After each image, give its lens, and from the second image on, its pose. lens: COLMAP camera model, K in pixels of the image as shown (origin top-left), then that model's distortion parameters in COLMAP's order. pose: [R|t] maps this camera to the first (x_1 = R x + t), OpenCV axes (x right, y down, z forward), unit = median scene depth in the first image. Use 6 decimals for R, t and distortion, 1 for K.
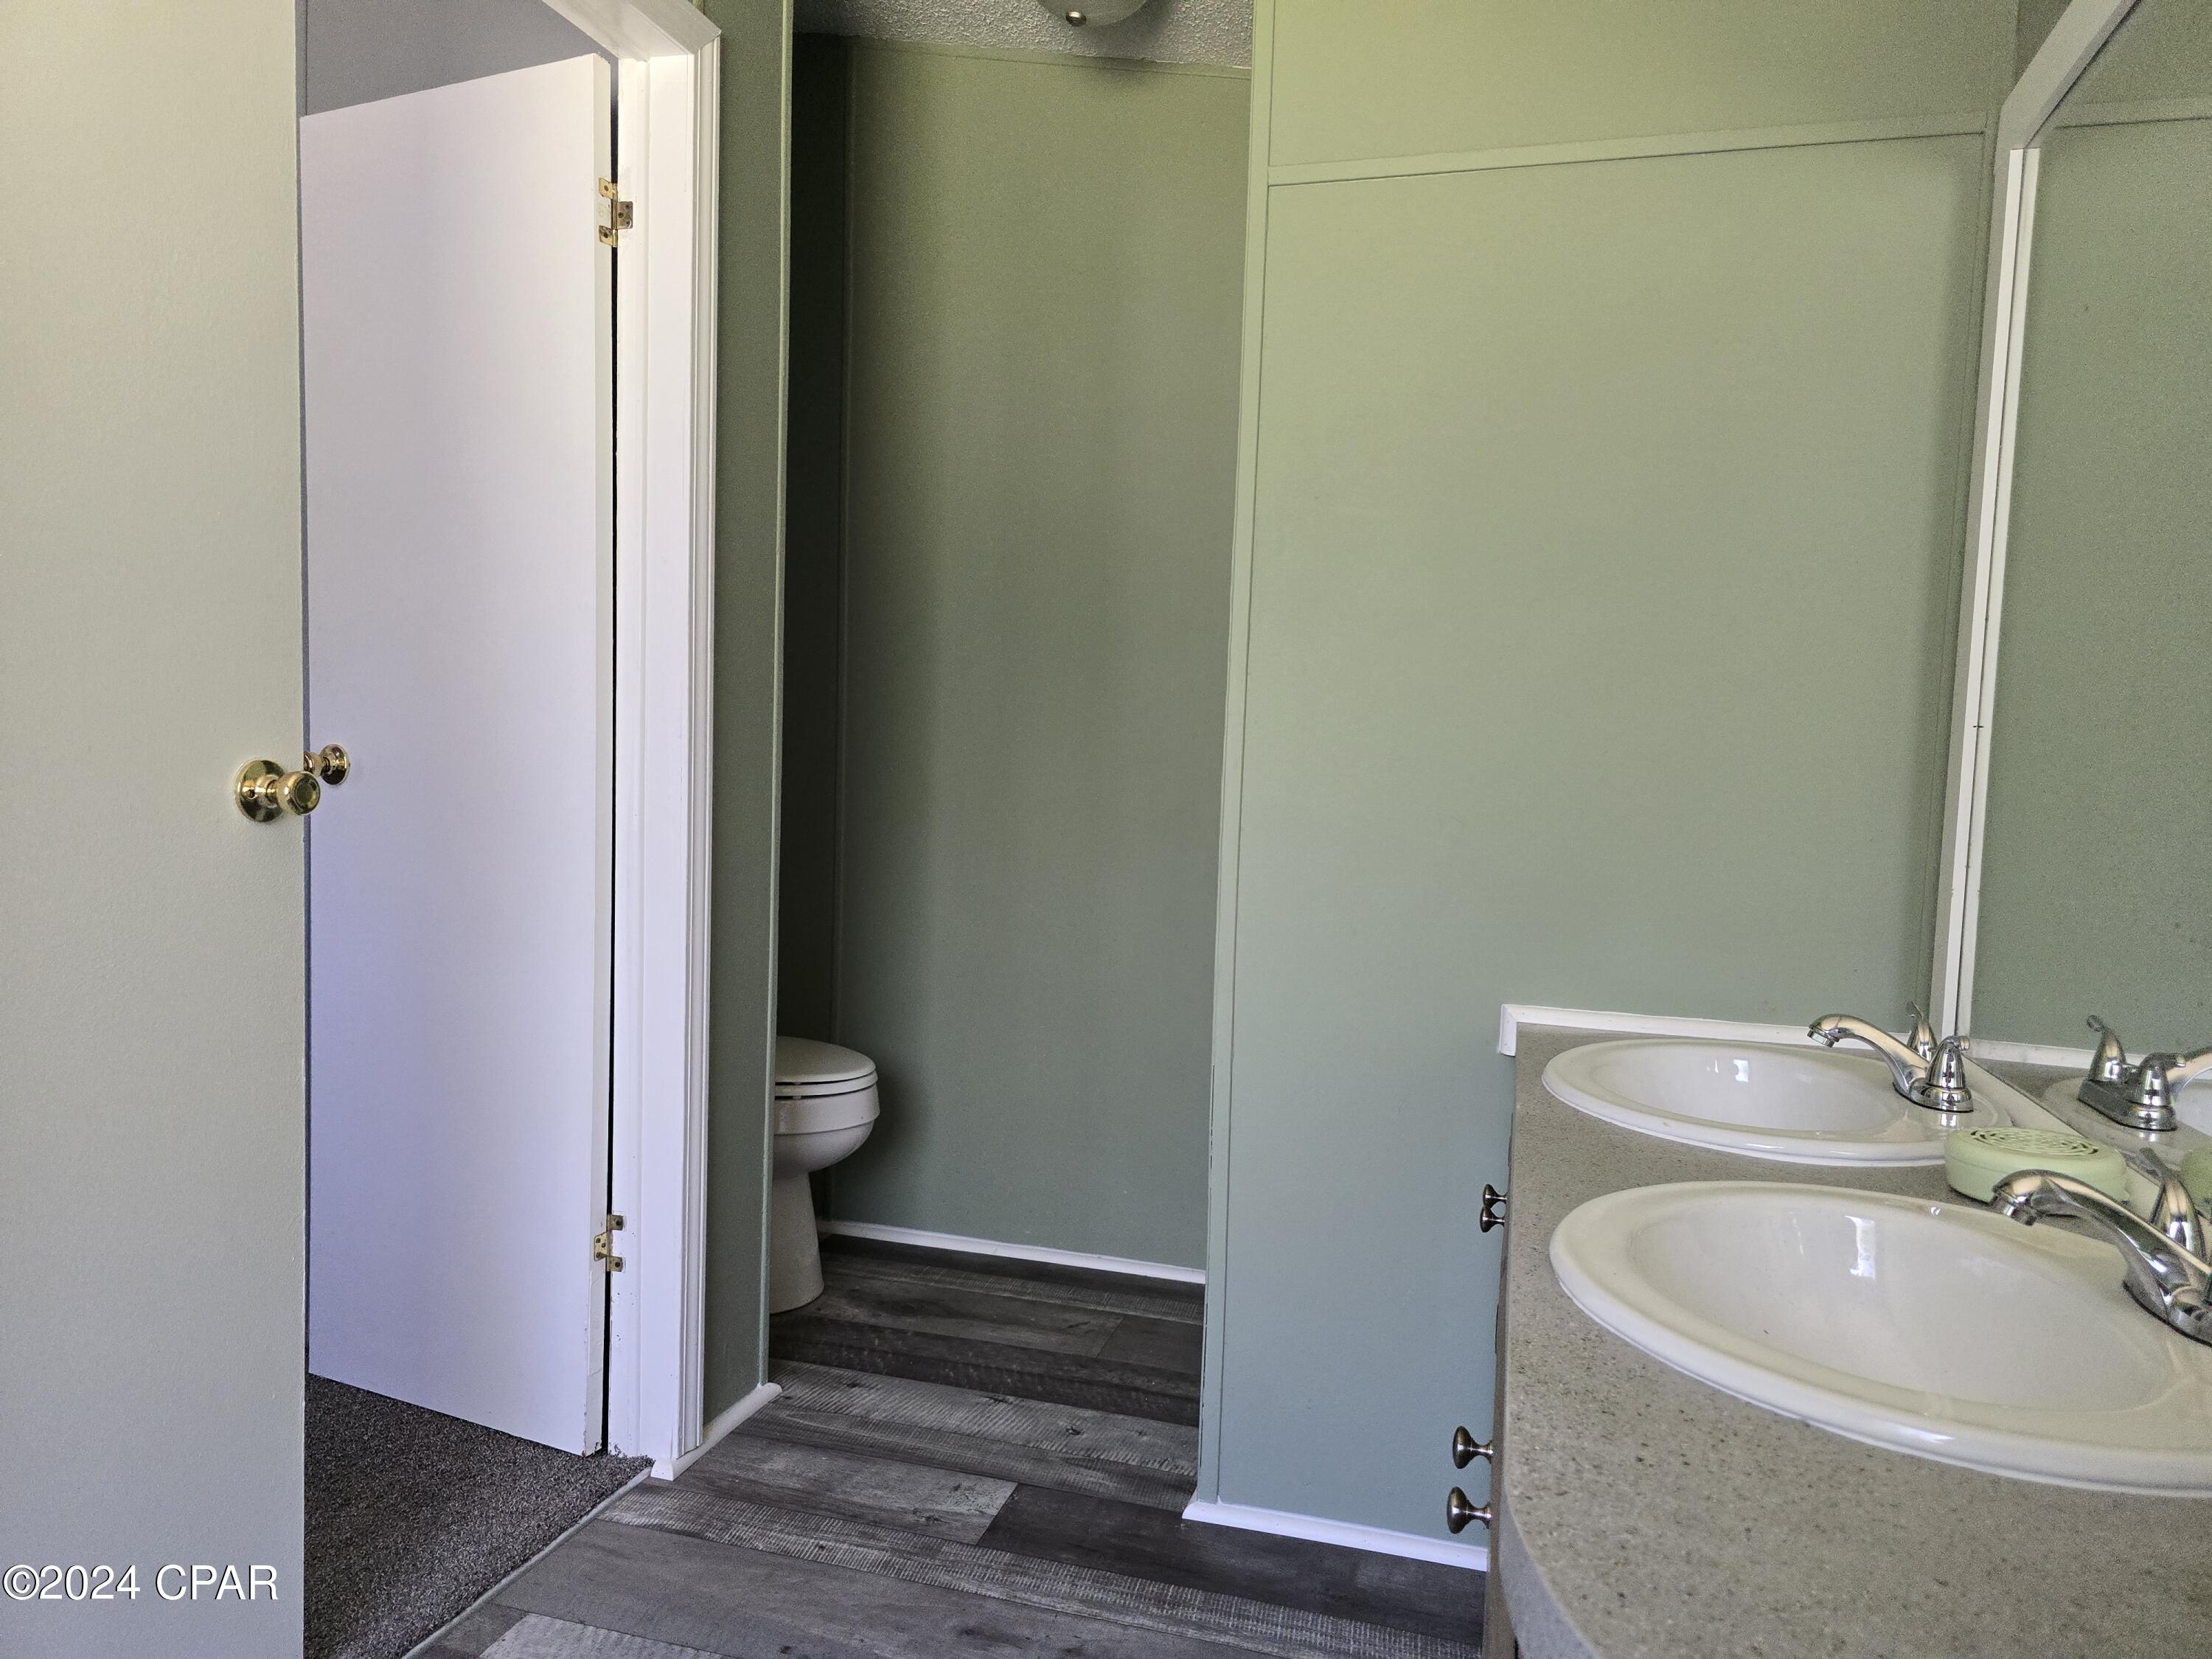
lens RADIAL K [[1517.1, 0, 1106.0], [0, 1517.1, 829.5], [0, 0, 1]] dist [0.056274, 0.002701]
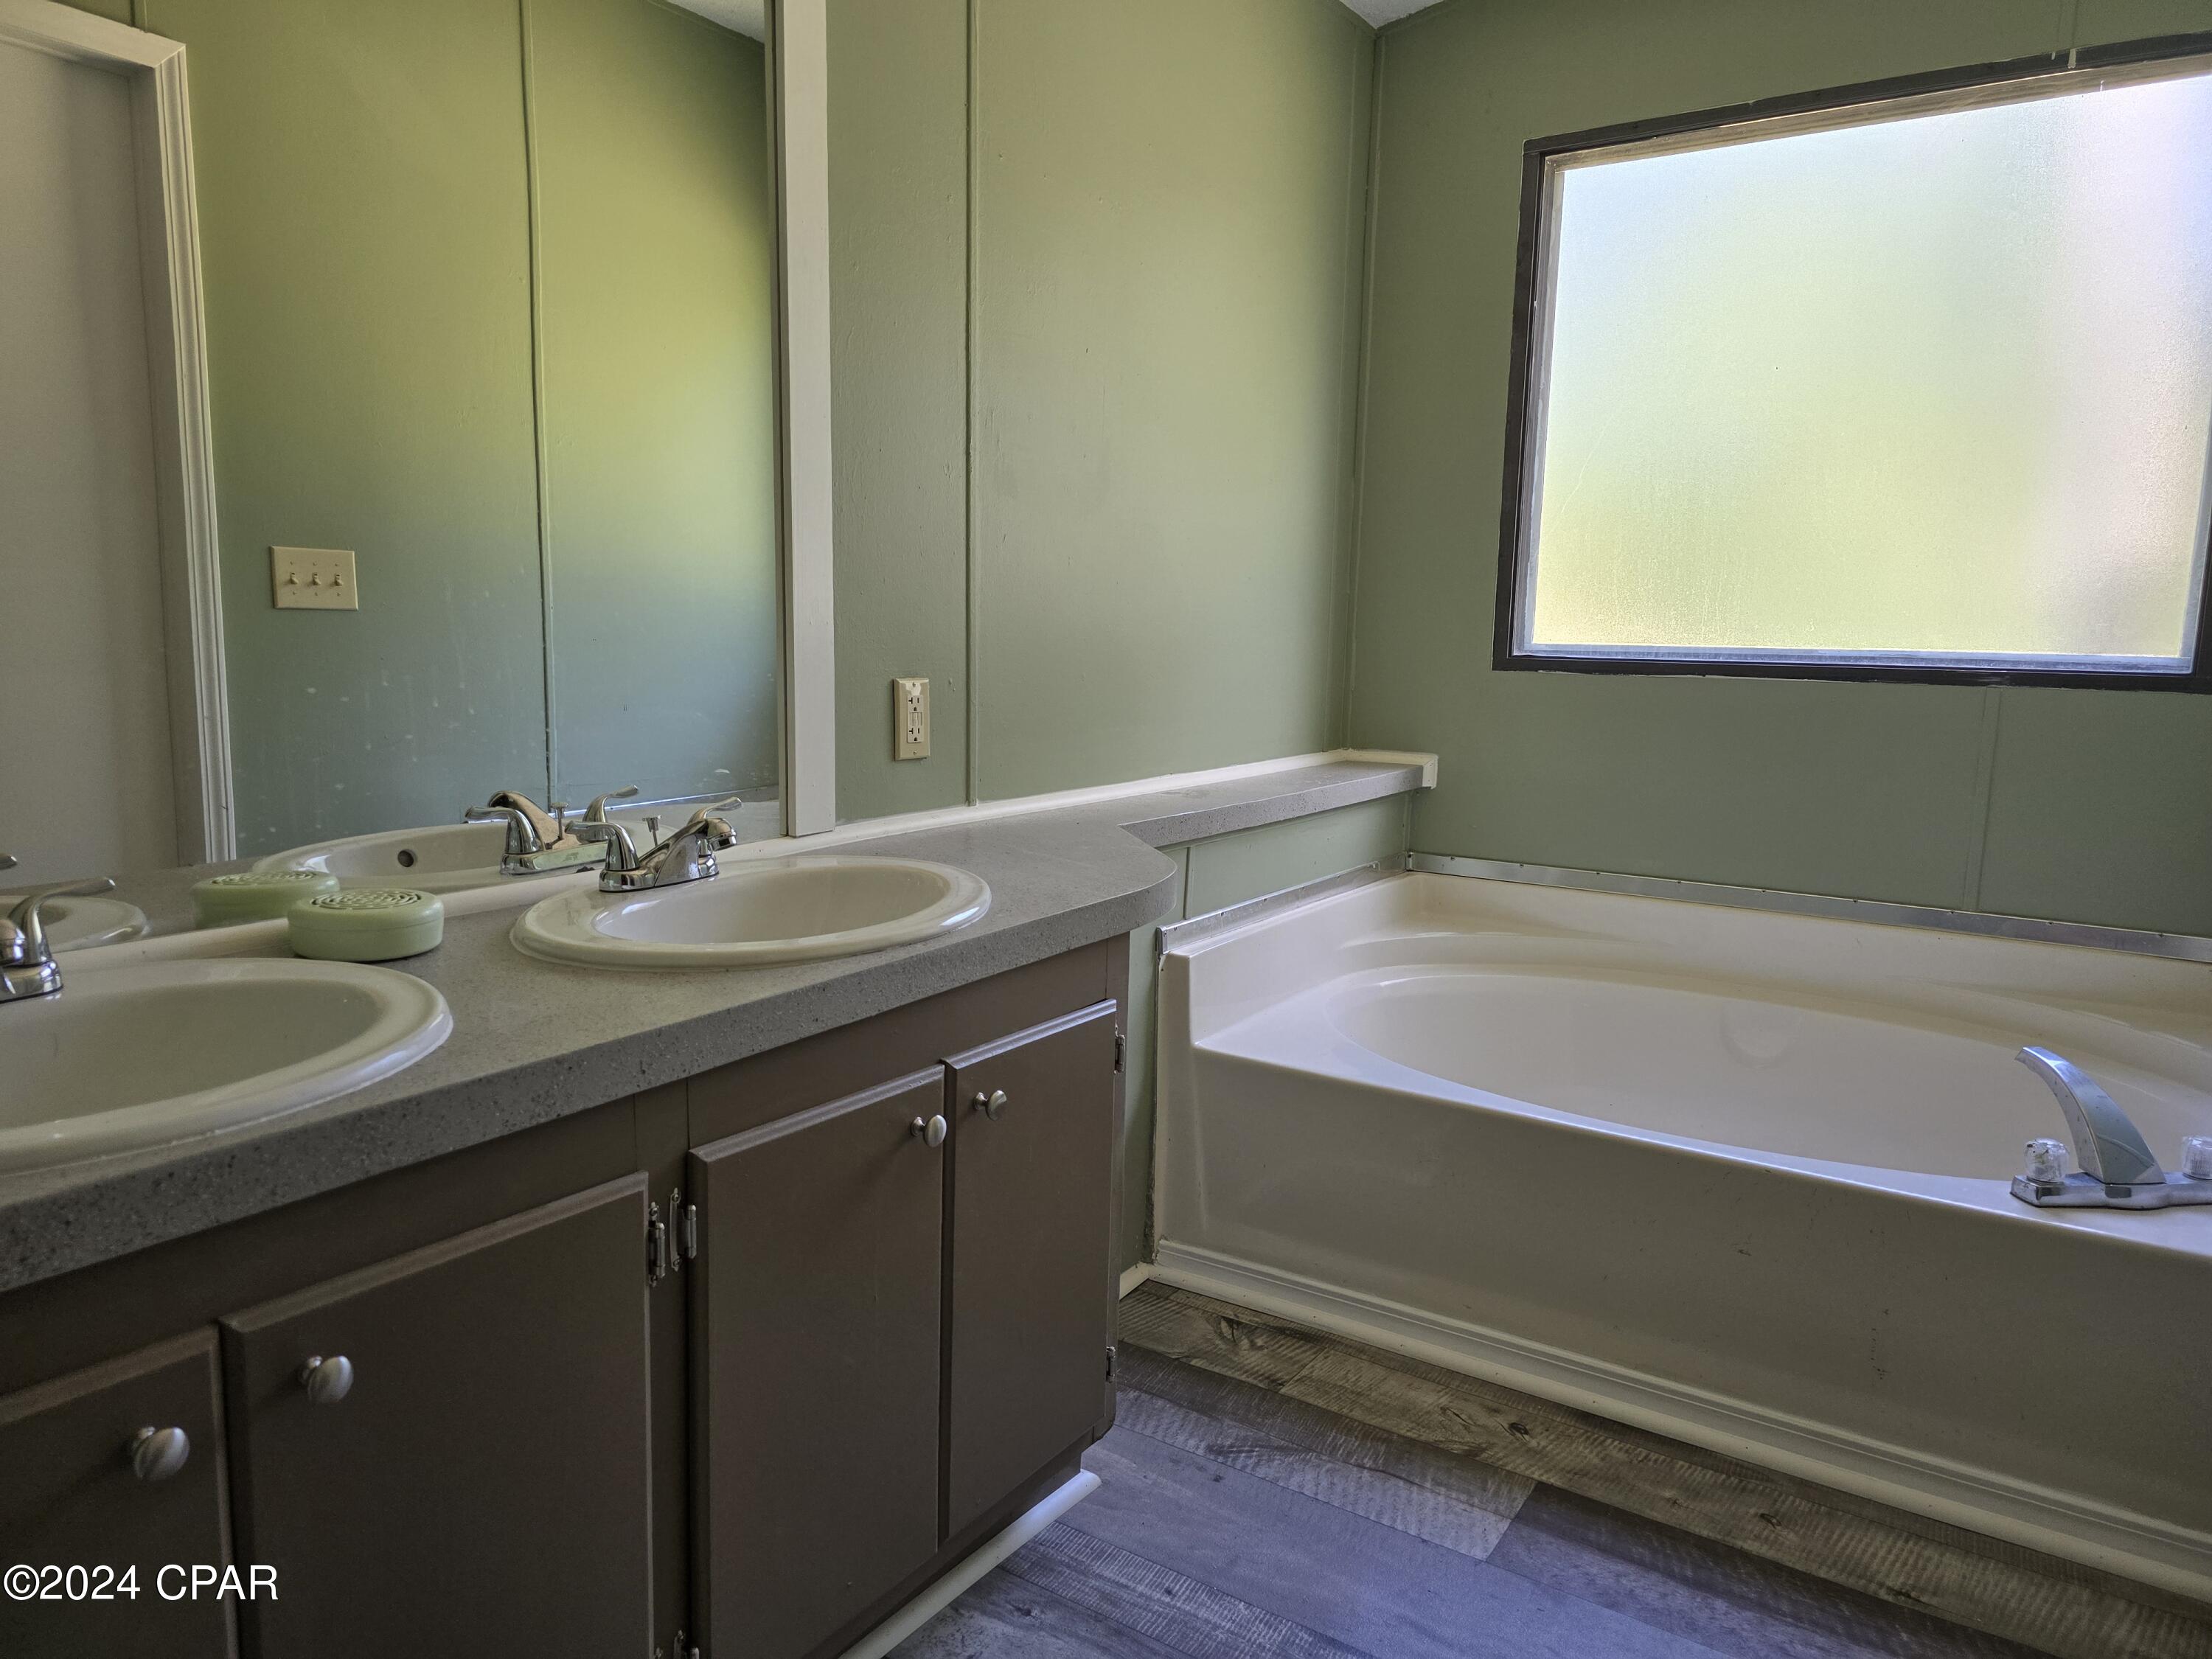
lens RADIAL K [[1517.1, 0, 1106.0], [0, 1517.1, 829.5], [0, 0, 1]] dist [0.056274, 0.002701]
pose [[-0.948595, -0.097386, 0.301138, -0.353283], [-0.030056, 0.974901, 0.220600, -0.102498], [-0.315063, 0.200209, -0.927713, 1.658273]]
